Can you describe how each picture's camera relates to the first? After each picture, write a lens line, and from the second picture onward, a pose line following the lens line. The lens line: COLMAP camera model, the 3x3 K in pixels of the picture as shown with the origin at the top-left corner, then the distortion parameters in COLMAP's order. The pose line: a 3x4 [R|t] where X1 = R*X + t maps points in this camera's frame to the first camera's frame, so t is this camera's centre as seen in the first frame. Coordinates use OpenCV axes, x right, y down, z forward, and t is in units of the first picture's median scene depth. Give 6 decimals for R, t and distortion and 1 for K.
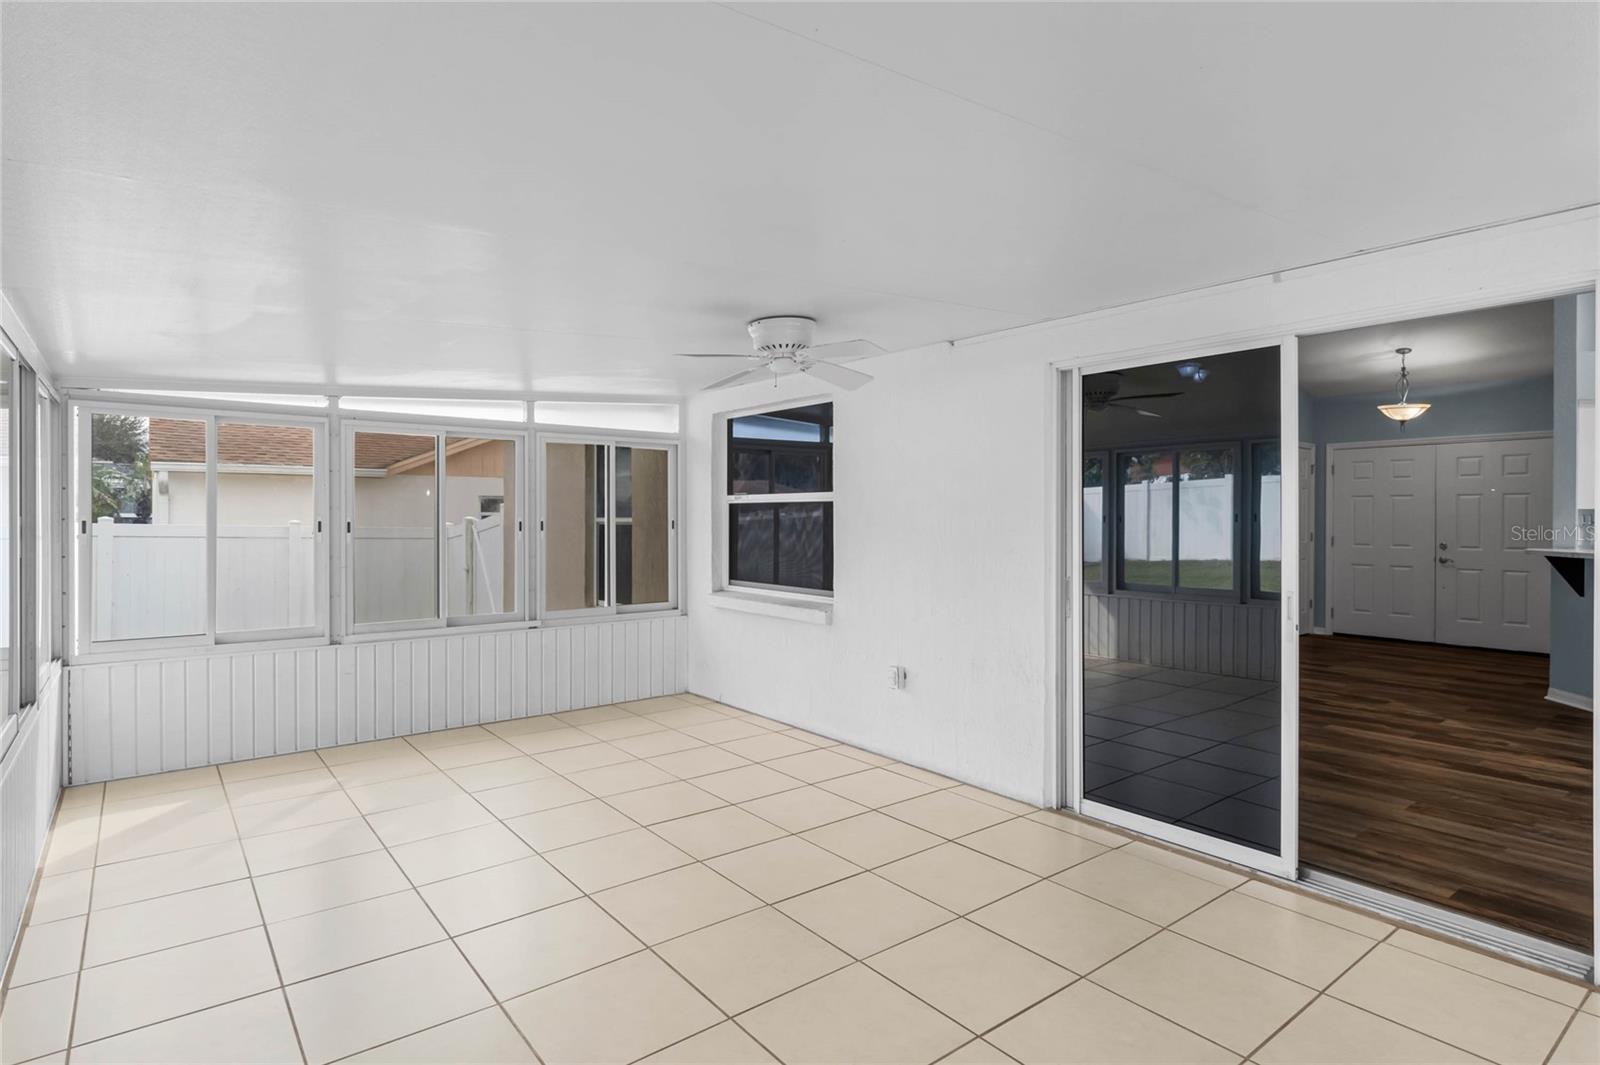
lens RADIAL K [[830.8, 0, 822.5], [0, 830.8, 535.0], [0, 0, 1]] dist [-0.002365, 0.000361]
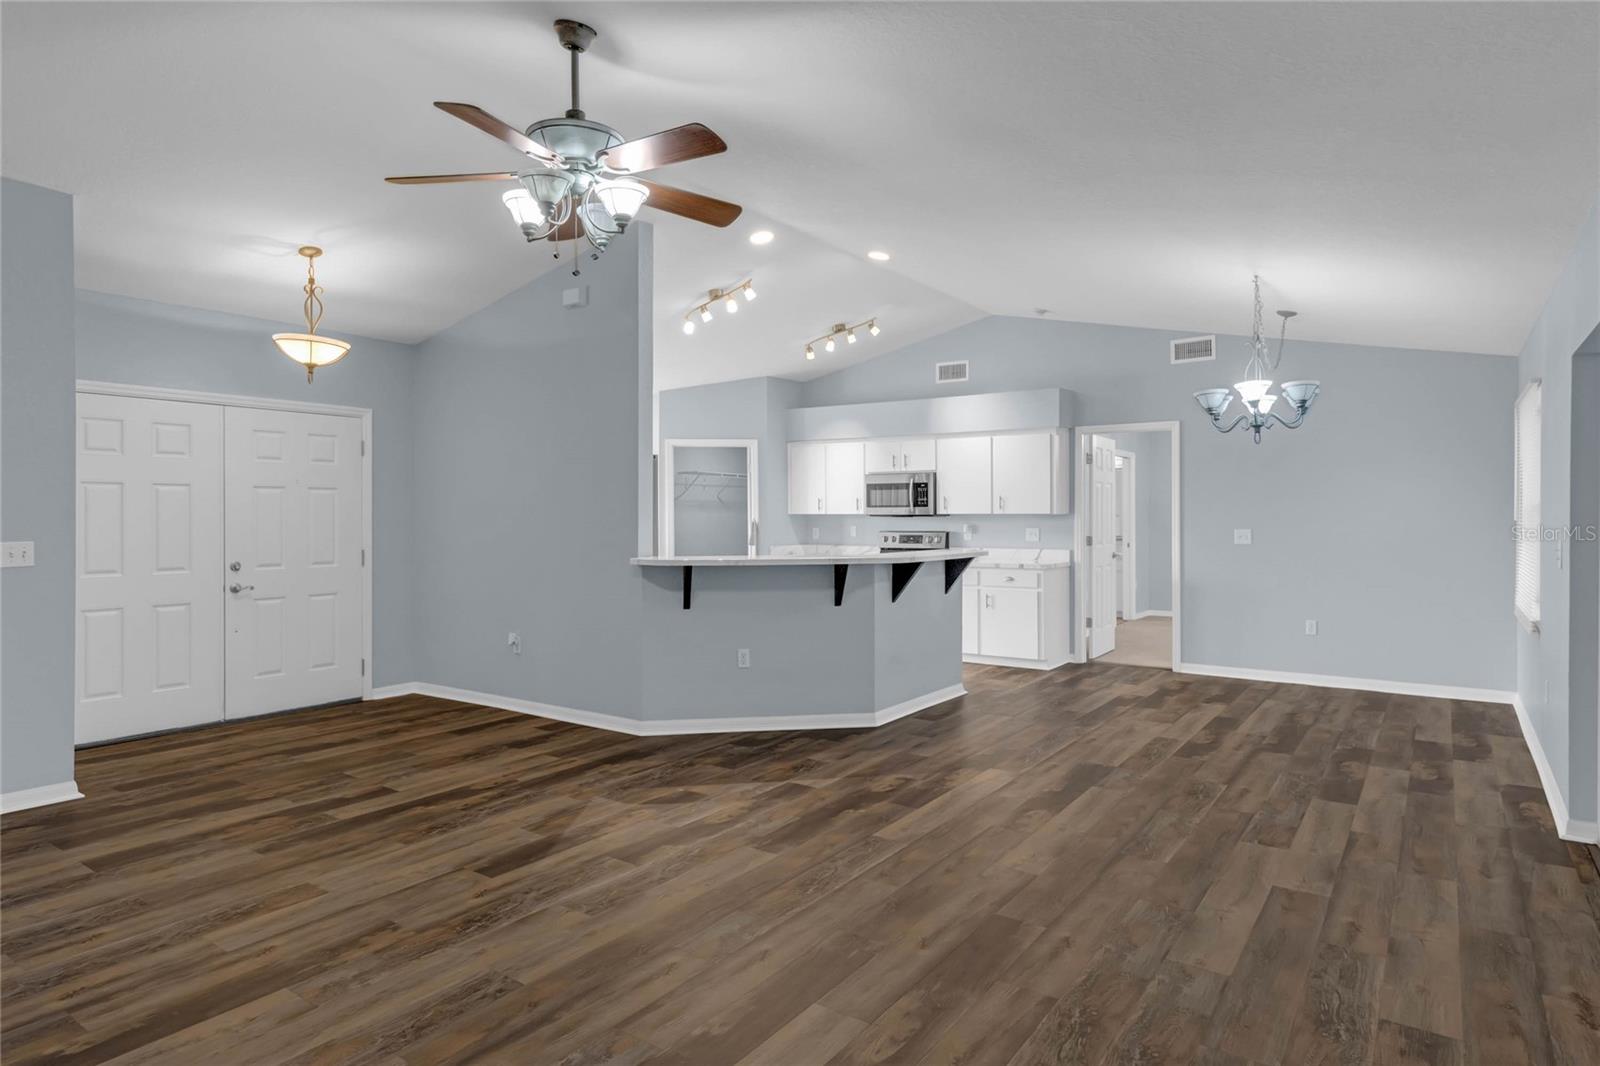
lens RADIAL K [[917.5, 0, 775.9], [0, 917.5, 529.2], [0, 0, 1]] dist [-0.001592, 0.007050]
pose [[-0.257639, -0.013400, 0.966148, -0.059399], [0.024291, 0.999498, 0.020340, -0.025853], [-0.965936, 0.028709, -0.257184, 1.021011]]
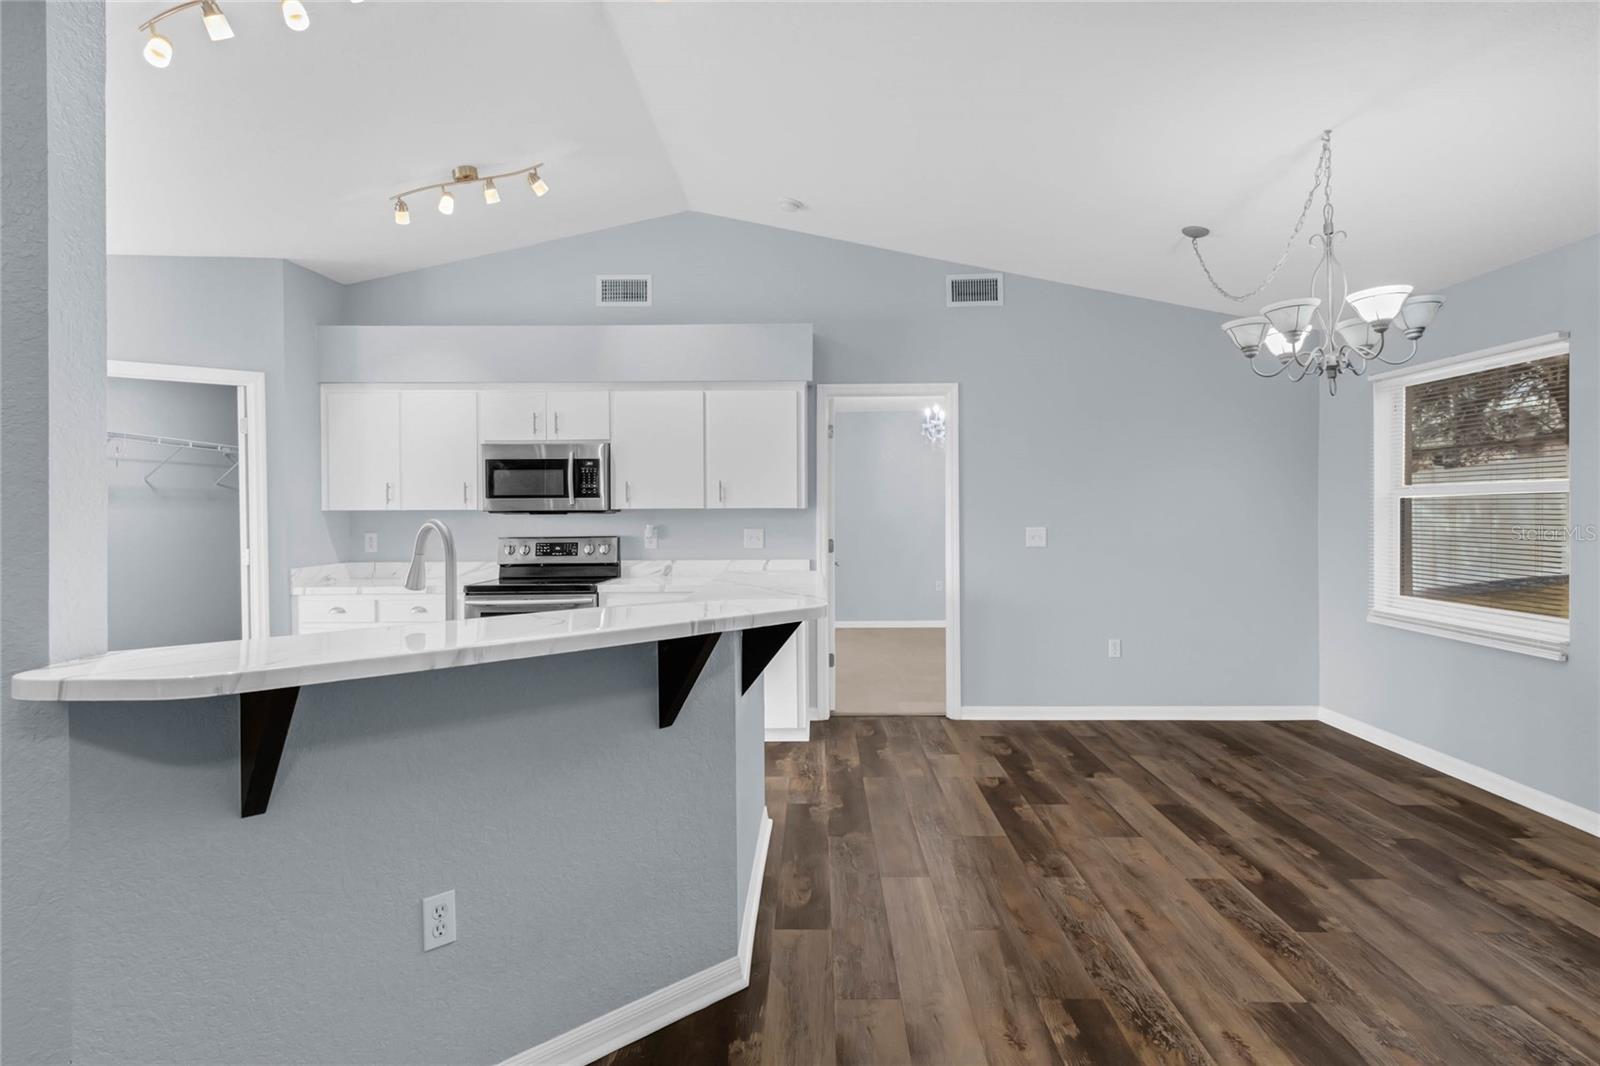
lens RADIAL K [[917.5, 0, 819.4], [0, 917.5, 511.4], [0, 0, 1]] dist [-0.001592, 0.007050]
pose [[-0.774068, 0.005038, 0.633082, 0.508434], [0.021108, 0.999618, 0.017854, -0.023996], [-0.632750, 0.027183, -0.773879, 0.981018]]
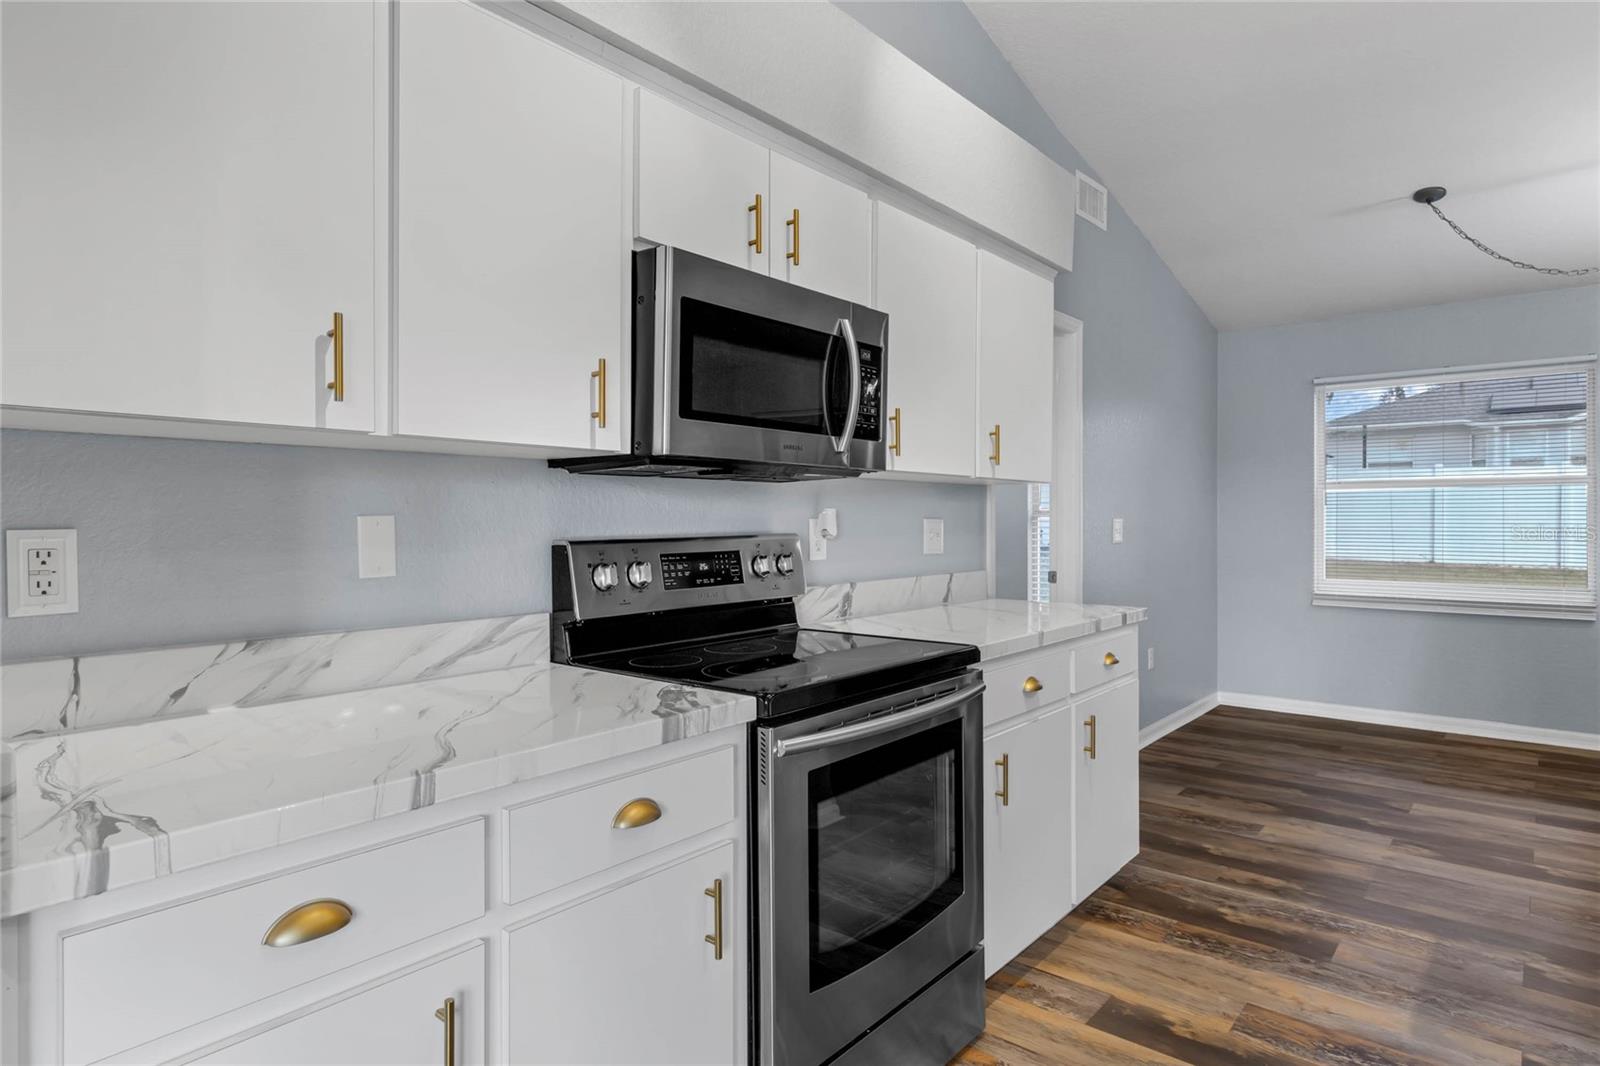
lens RADIAL K [[917.5, 0, 805.5], [0, 917.5, 520.0], [0, 0, 1]] dist [-0.001592, 0.007050]
pose [[-0.973904, -0.001650, -0.226956, 1.312286], [-0.008701, 0.999510, 0.030071, -0.005364], [0.226795, 0.031261, -0.973441, 0.792725]]
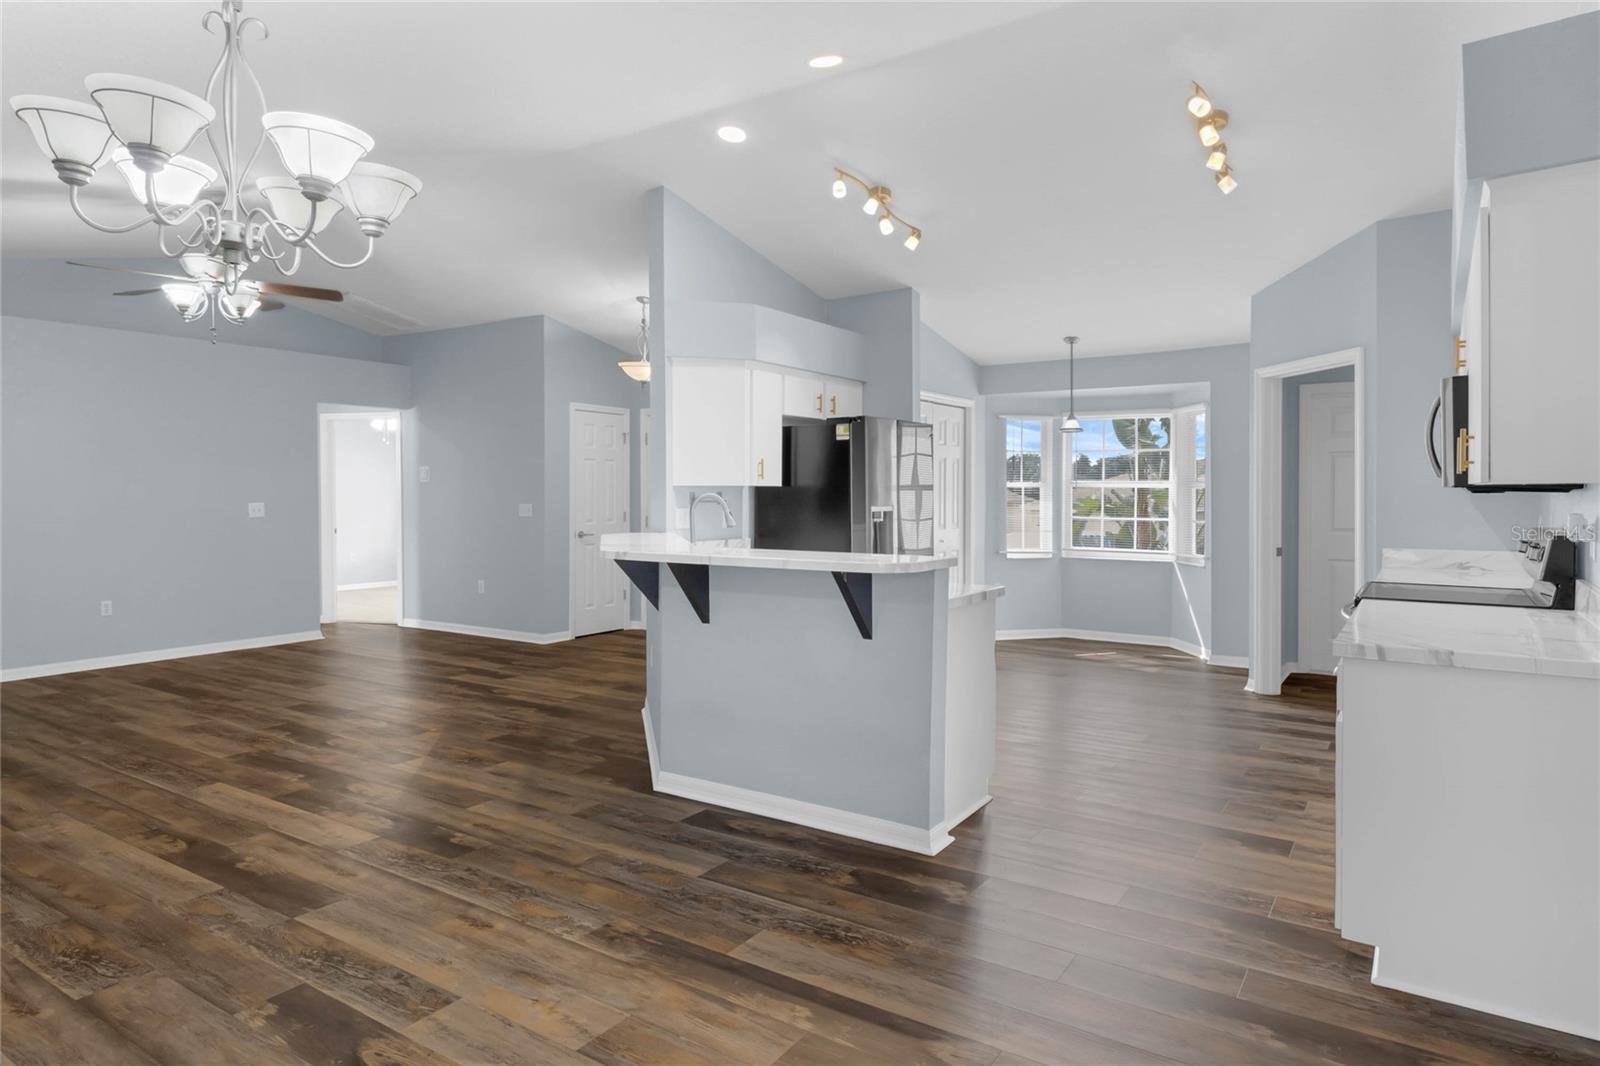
lens RADIAL K [[917.5, 0, 835.6], [0, 917.5, 482.6], [0, 0, 1]] dist [-0.001592, 0.007050]
pose [[0.945409, 0.002491, 0.325875, 0.697726], [0.007423, 0.999547, -0.029177, -0.004952], [-0.325800, 0.030003, 0.944962, 0.047106]]
